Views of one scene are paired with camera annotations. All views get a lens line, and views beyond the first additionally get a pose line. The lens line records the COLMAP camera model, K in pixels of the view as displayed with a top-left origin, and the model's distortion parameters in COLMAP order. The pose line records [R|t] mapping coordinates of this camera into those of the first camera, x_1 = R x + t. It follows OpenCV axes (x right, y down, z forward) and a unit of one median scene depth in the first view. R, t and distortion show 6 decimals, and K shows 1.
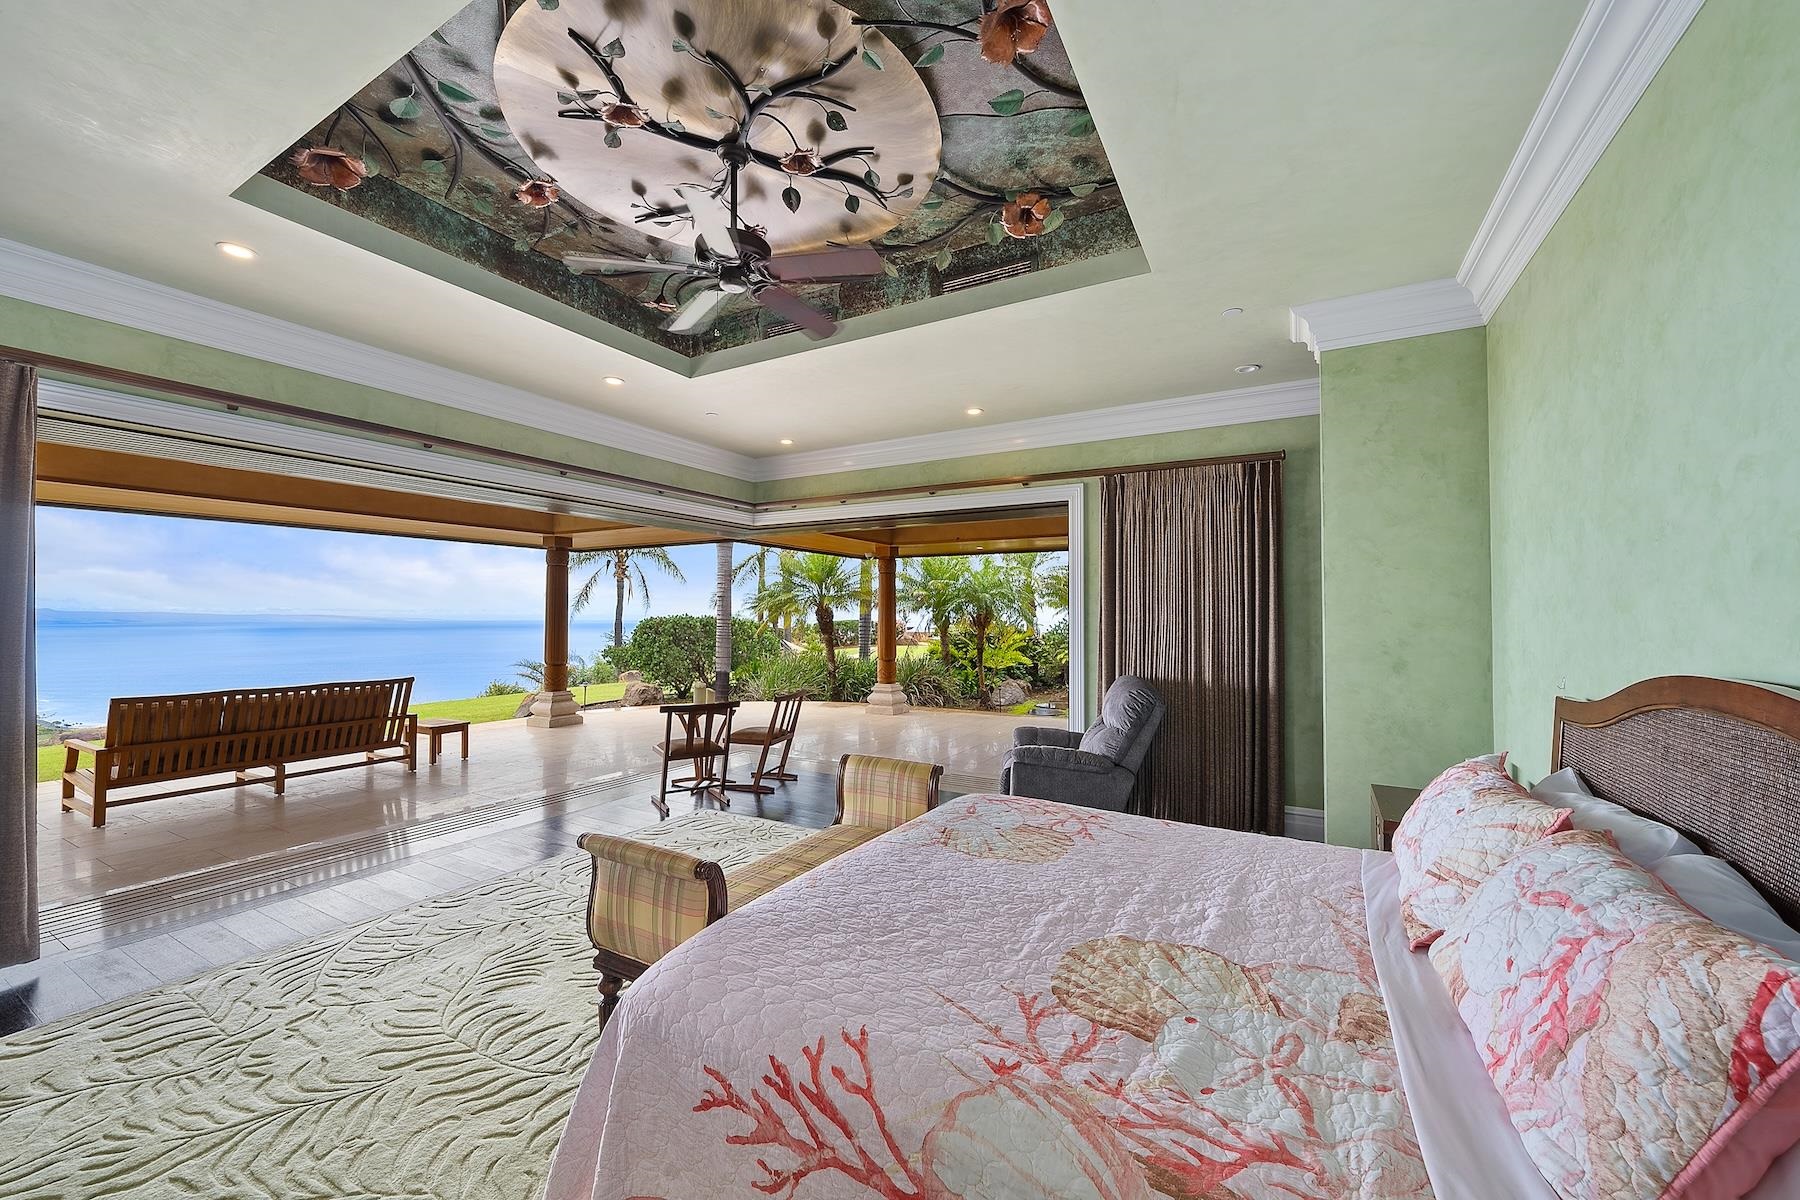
lens RADIAL K [[700.8, 0, 893.3], [0, 700.8, 629.2], [0, 0, 1]] dist [-0.003758, -0.000375]
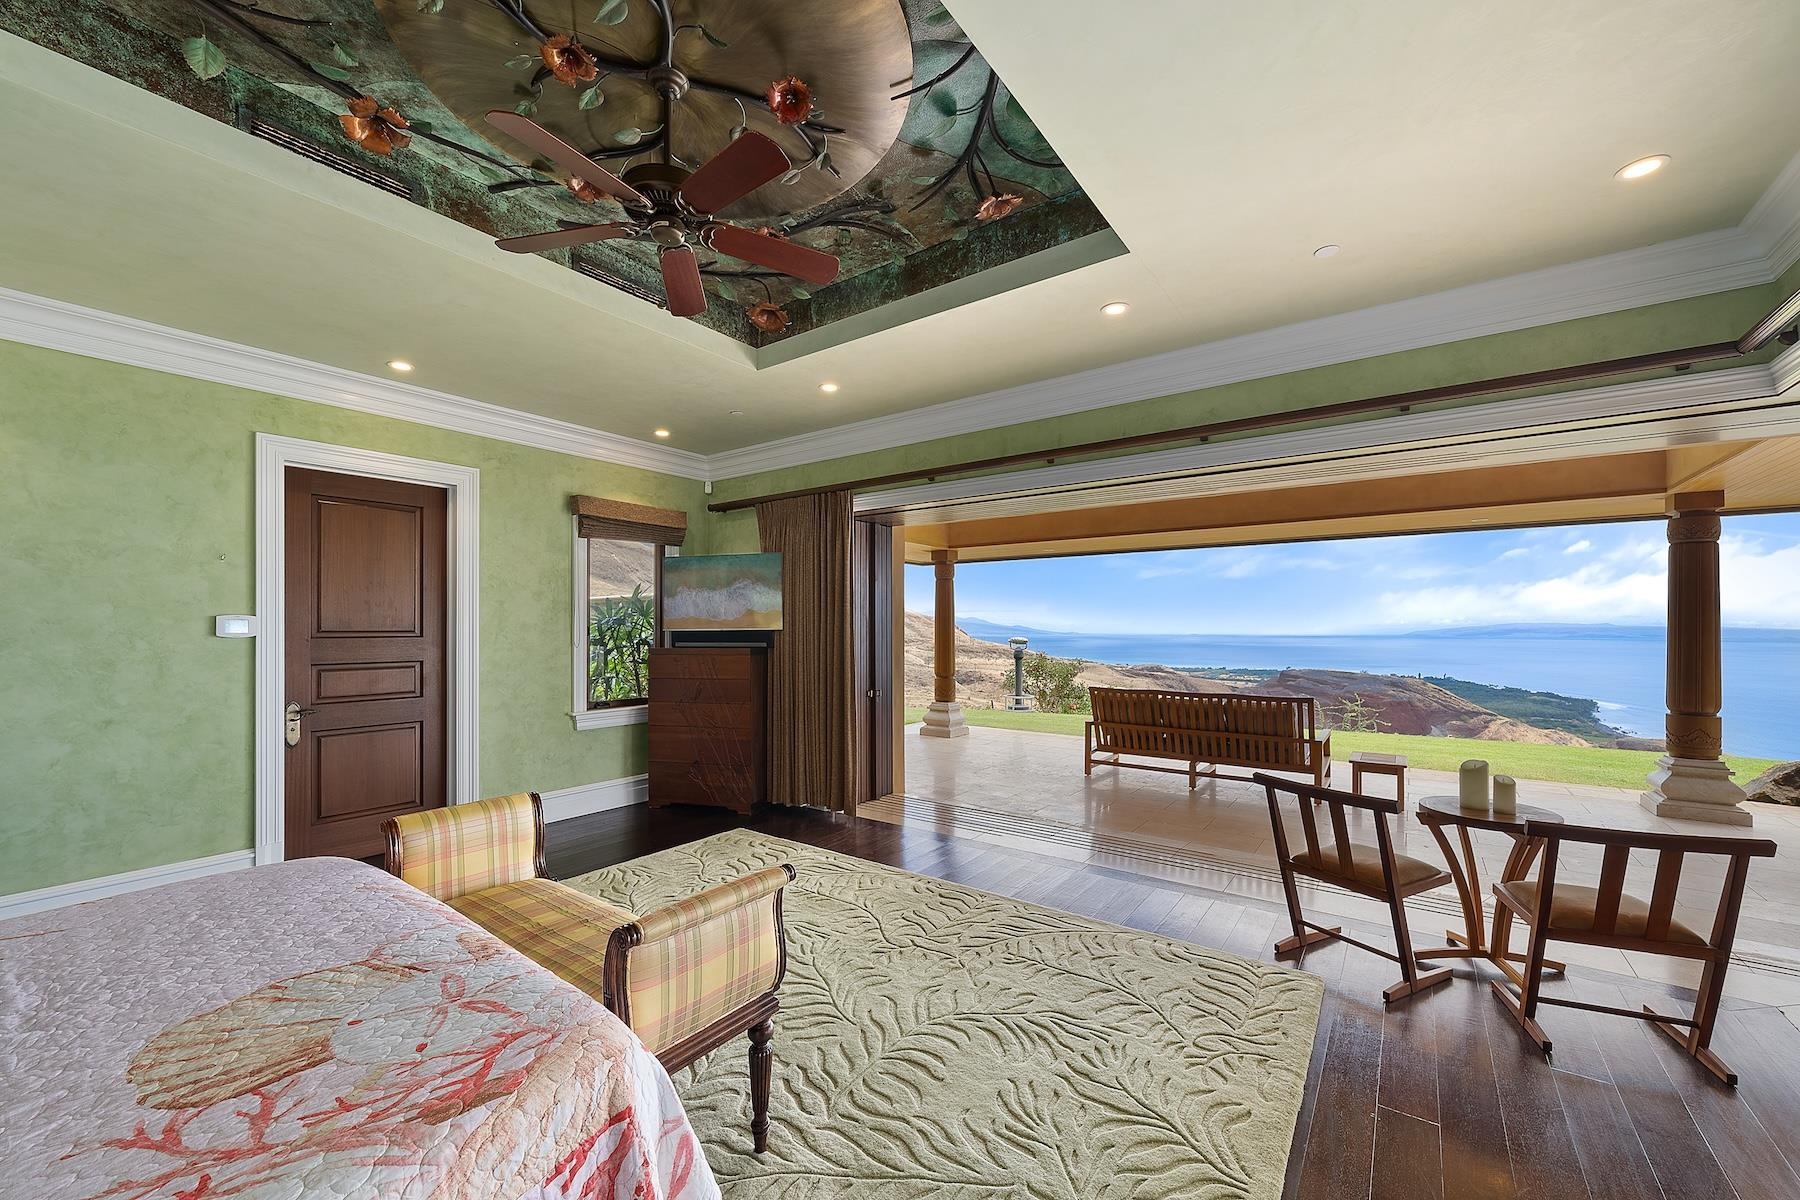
lens RADIAL K [[700.8, 0, 893.3], [0, 700.8, 629.2], [0, 0, 1]] dist [-0.003758, -0.000375]
pose [[-0.115297, 0.004033, -0.993323, 0.319628], [-0.025465, 0.999651, 0.007014, -0.013235], [0.993005, 0.026104, -0.115154, 0.745294]]
